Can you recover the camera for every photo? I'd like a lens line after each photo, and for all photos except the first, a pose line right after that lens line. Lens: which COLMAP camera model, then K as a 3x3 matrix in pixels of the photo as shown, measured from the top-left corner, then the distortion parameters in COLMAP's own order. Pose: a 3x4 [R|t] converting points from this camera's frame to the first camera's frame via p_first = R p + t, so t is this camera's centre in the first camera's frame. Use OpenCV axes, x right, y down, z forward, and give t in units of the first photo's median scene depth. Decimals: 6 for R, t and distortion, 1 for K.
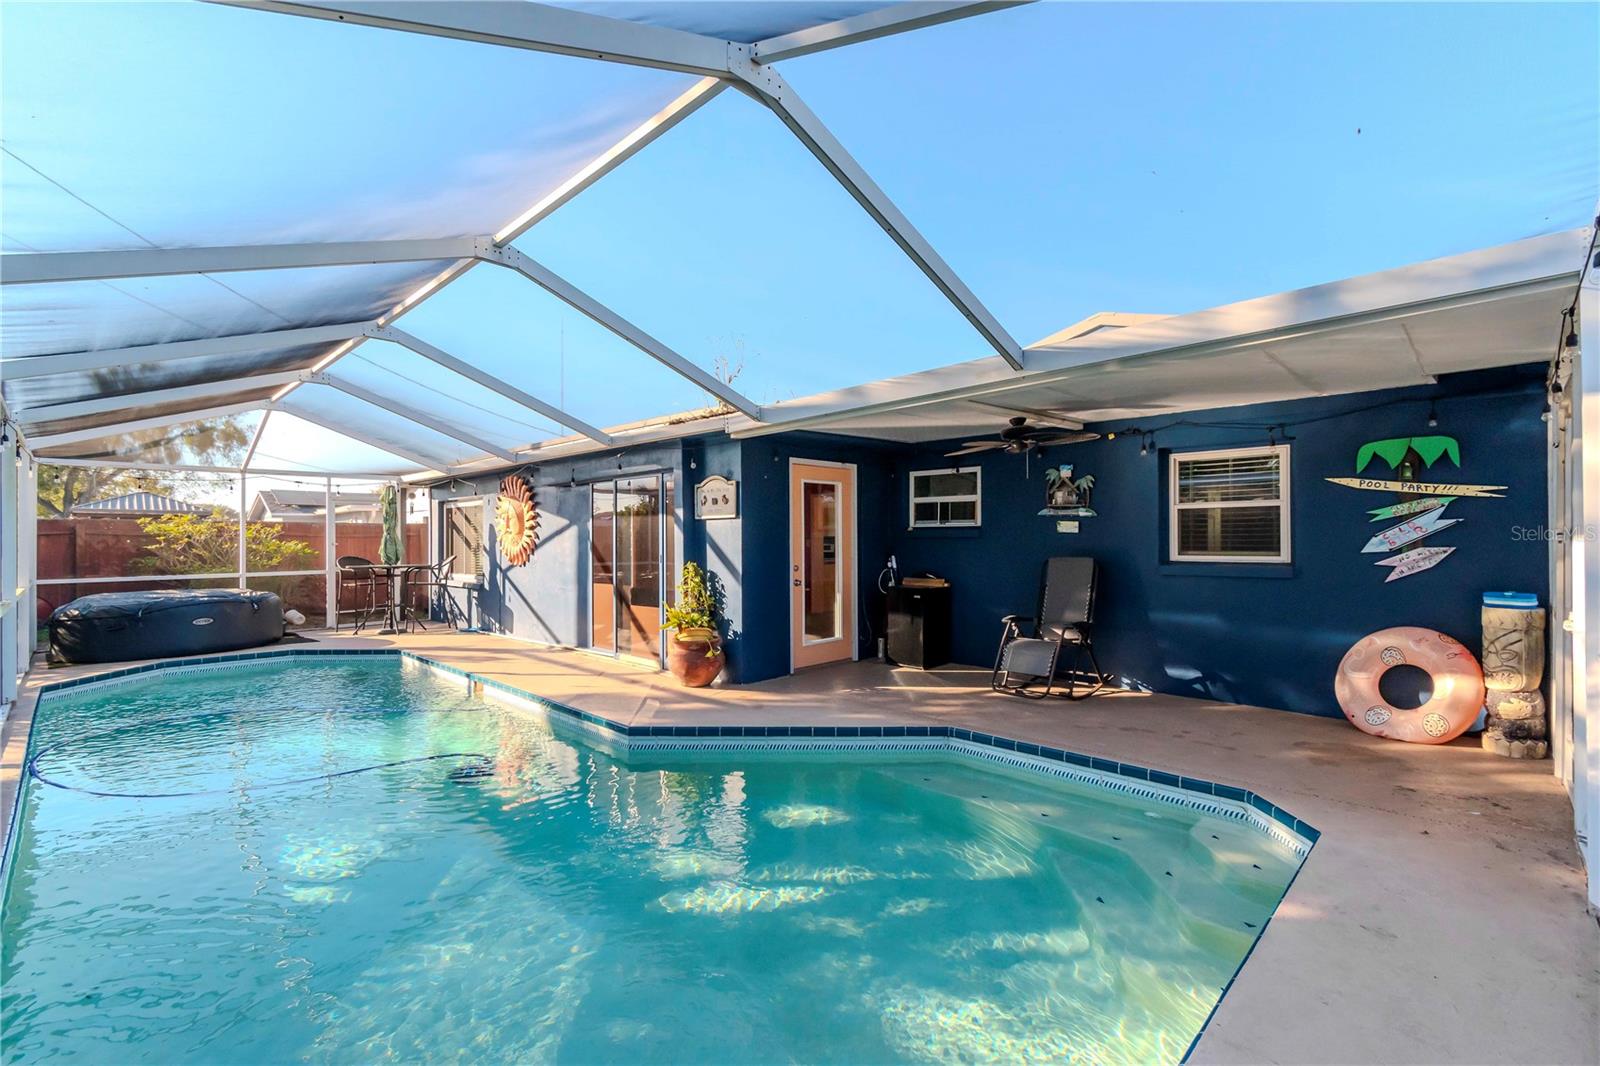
lens RADIAL K [[710.5, 0, 817.1], [0, 710.5, 533.3], [0, 0, 1]] dist [0.002393, 0.000024]
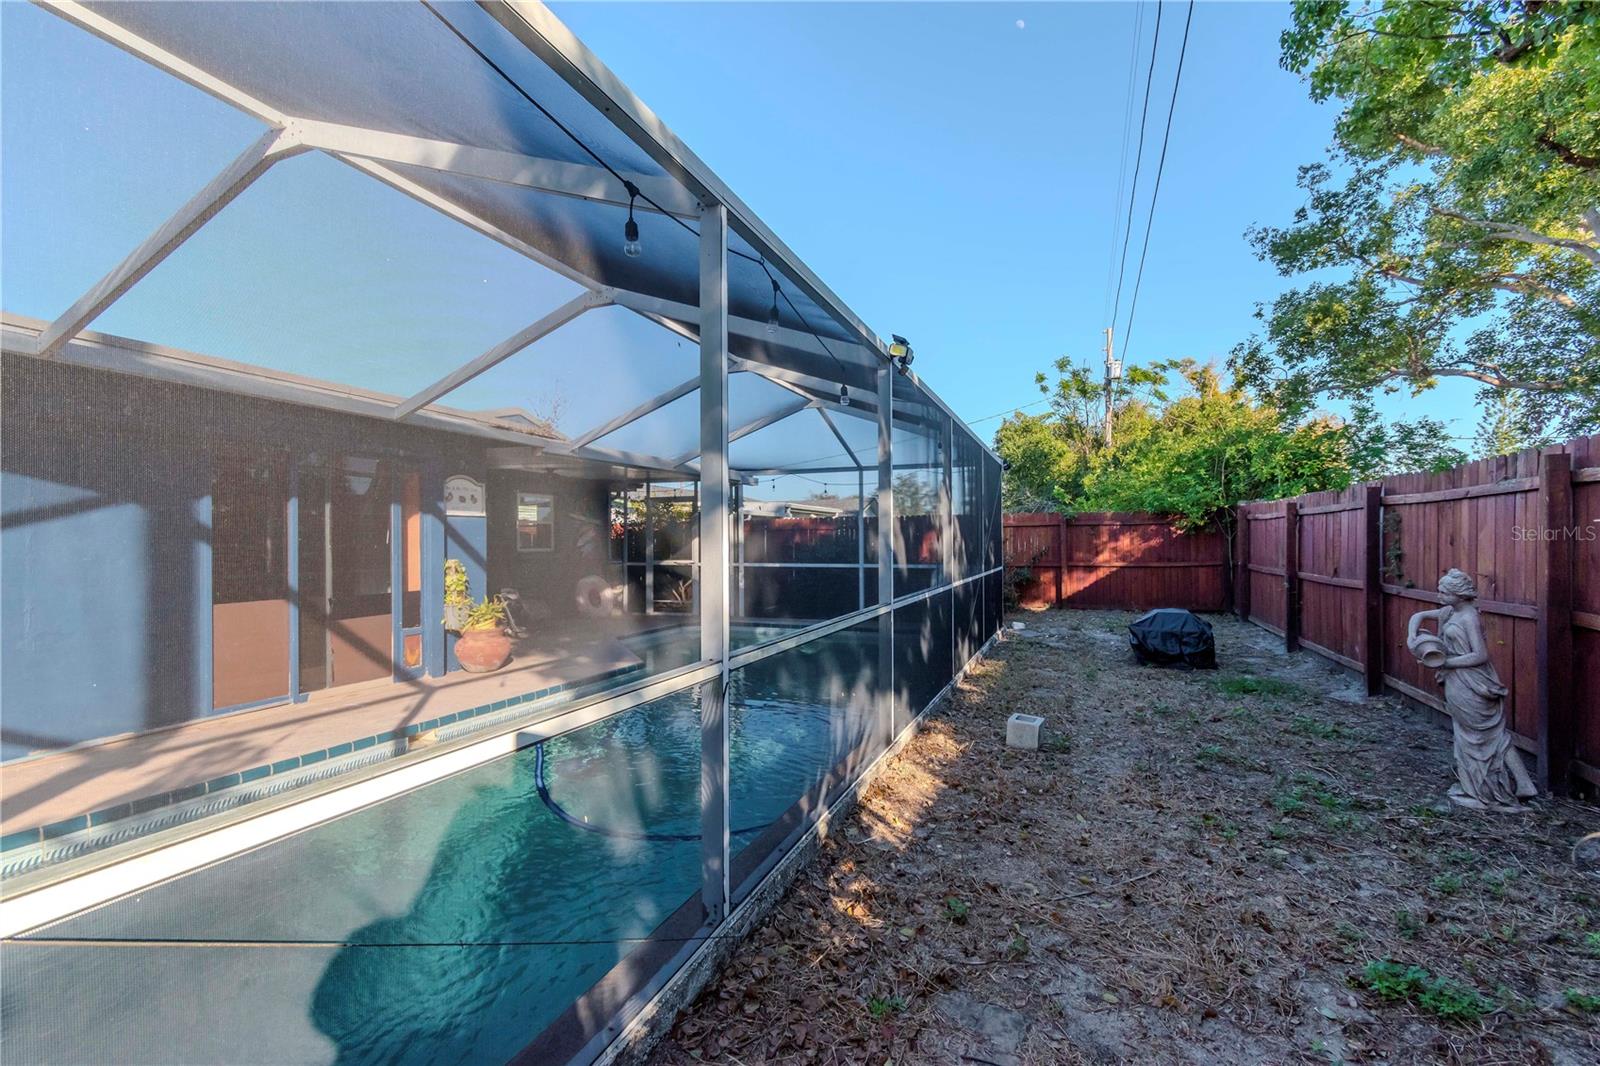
lens RADIAL K [[715.1, 0, 762.2], [0, 715.1, 541.9], [0, 0, 1]] dist [0.002570, -0.000029]
pose [[-0.350094, 0.009292, 0.936669, -1.264307], [0.002427, 0.999956, -0.009013, 0.027964], [-0.936712, -0.000882, -0.350101, 0.940130]]
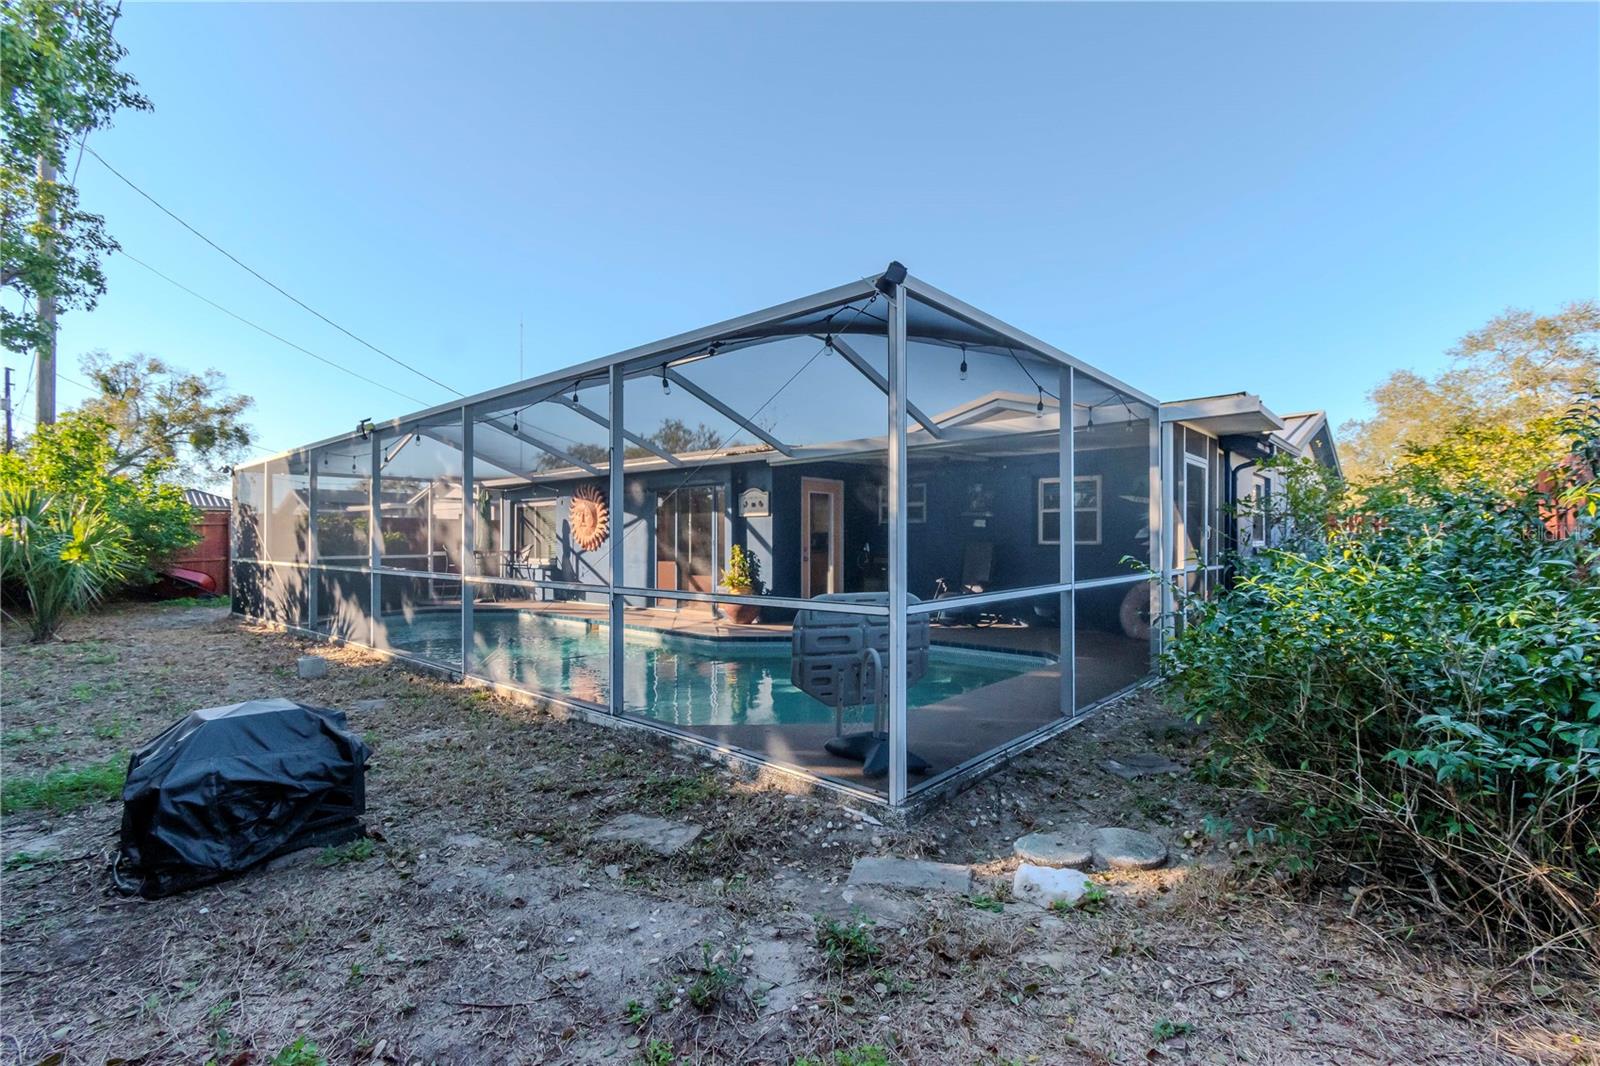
lens RADIAL K [[712.9, 0, 832.6], [0, 712.9, 553.1], [0, 0, 1]] dist [0.002516, -0.000011]
pose [[0.997520, 0.004920, 0.070206, -0.079844], [-0.006724, 0.999653, 0.025480, 0.018636], [-0.070057, -0.025889, 0.997207, -0.542190]]
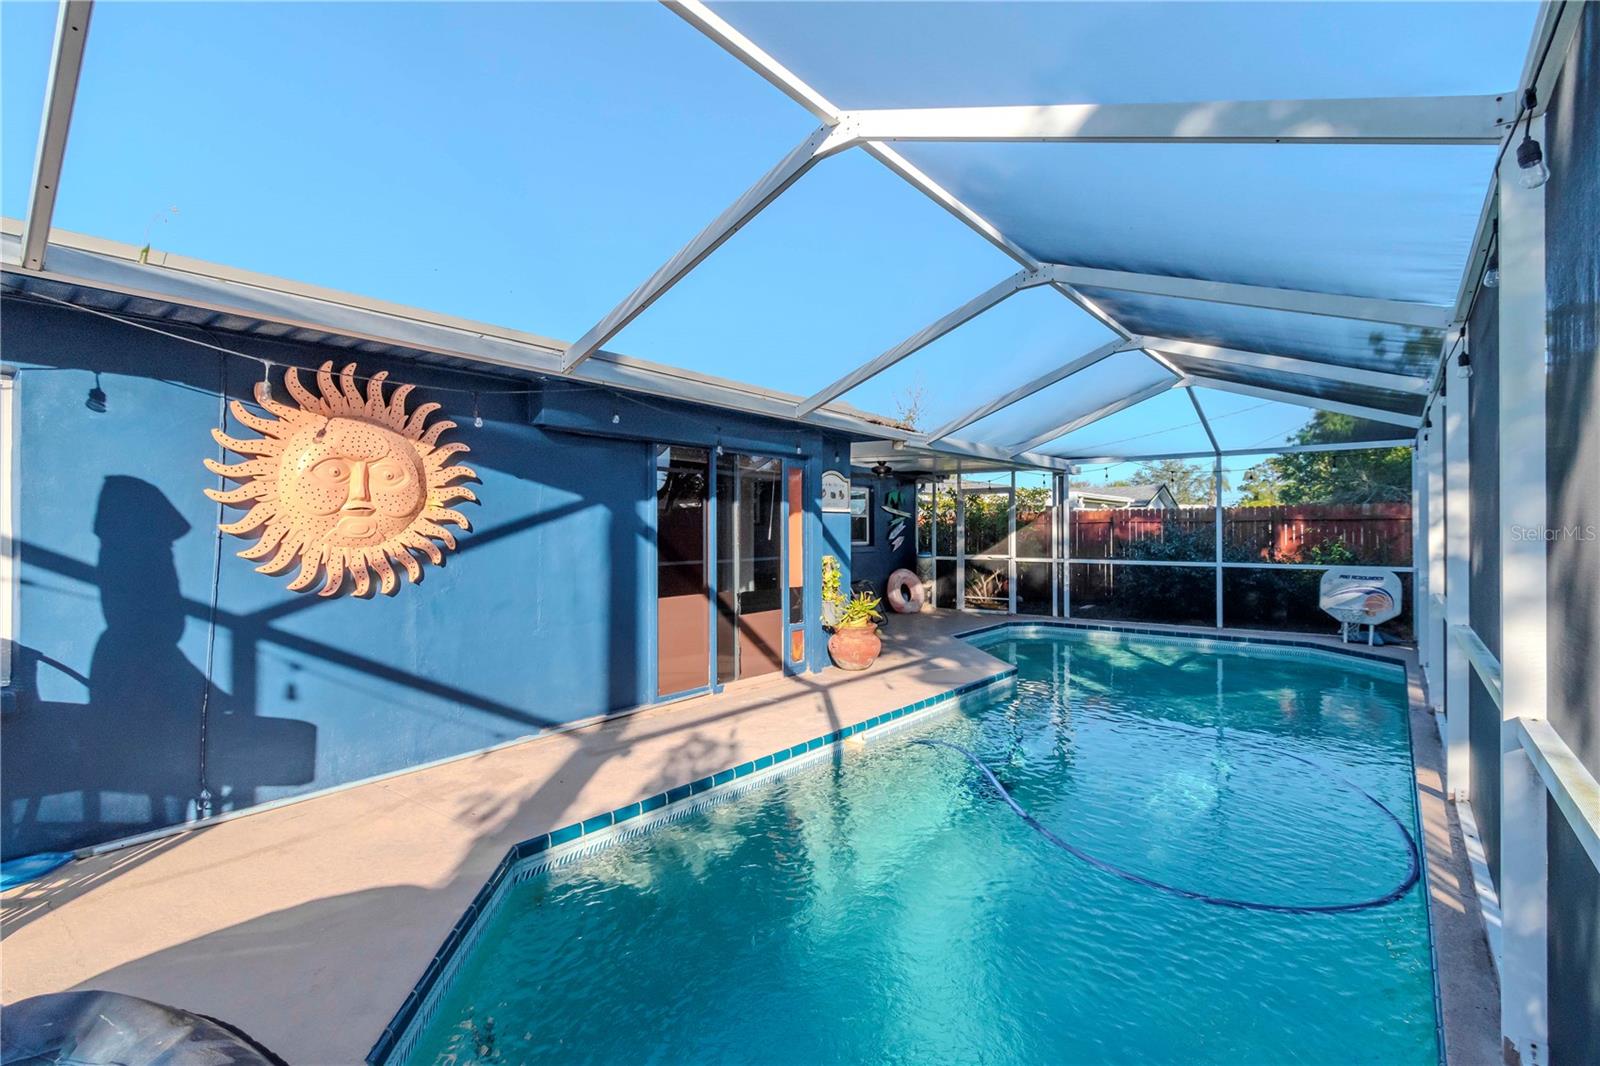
lens RADIAL K [[718.9, 0, 791.3], [0, 718.9, 530.1], [0, 0, 1]] dist [0.001891, 0.000211]
pose [[-0.075727, 0.009319, 0.997085, -1.175483], [-0.004642, 0.999942, -0.009698, 0.016735], [-0.997118, -0.005363, -0.075679, 1.123612]]
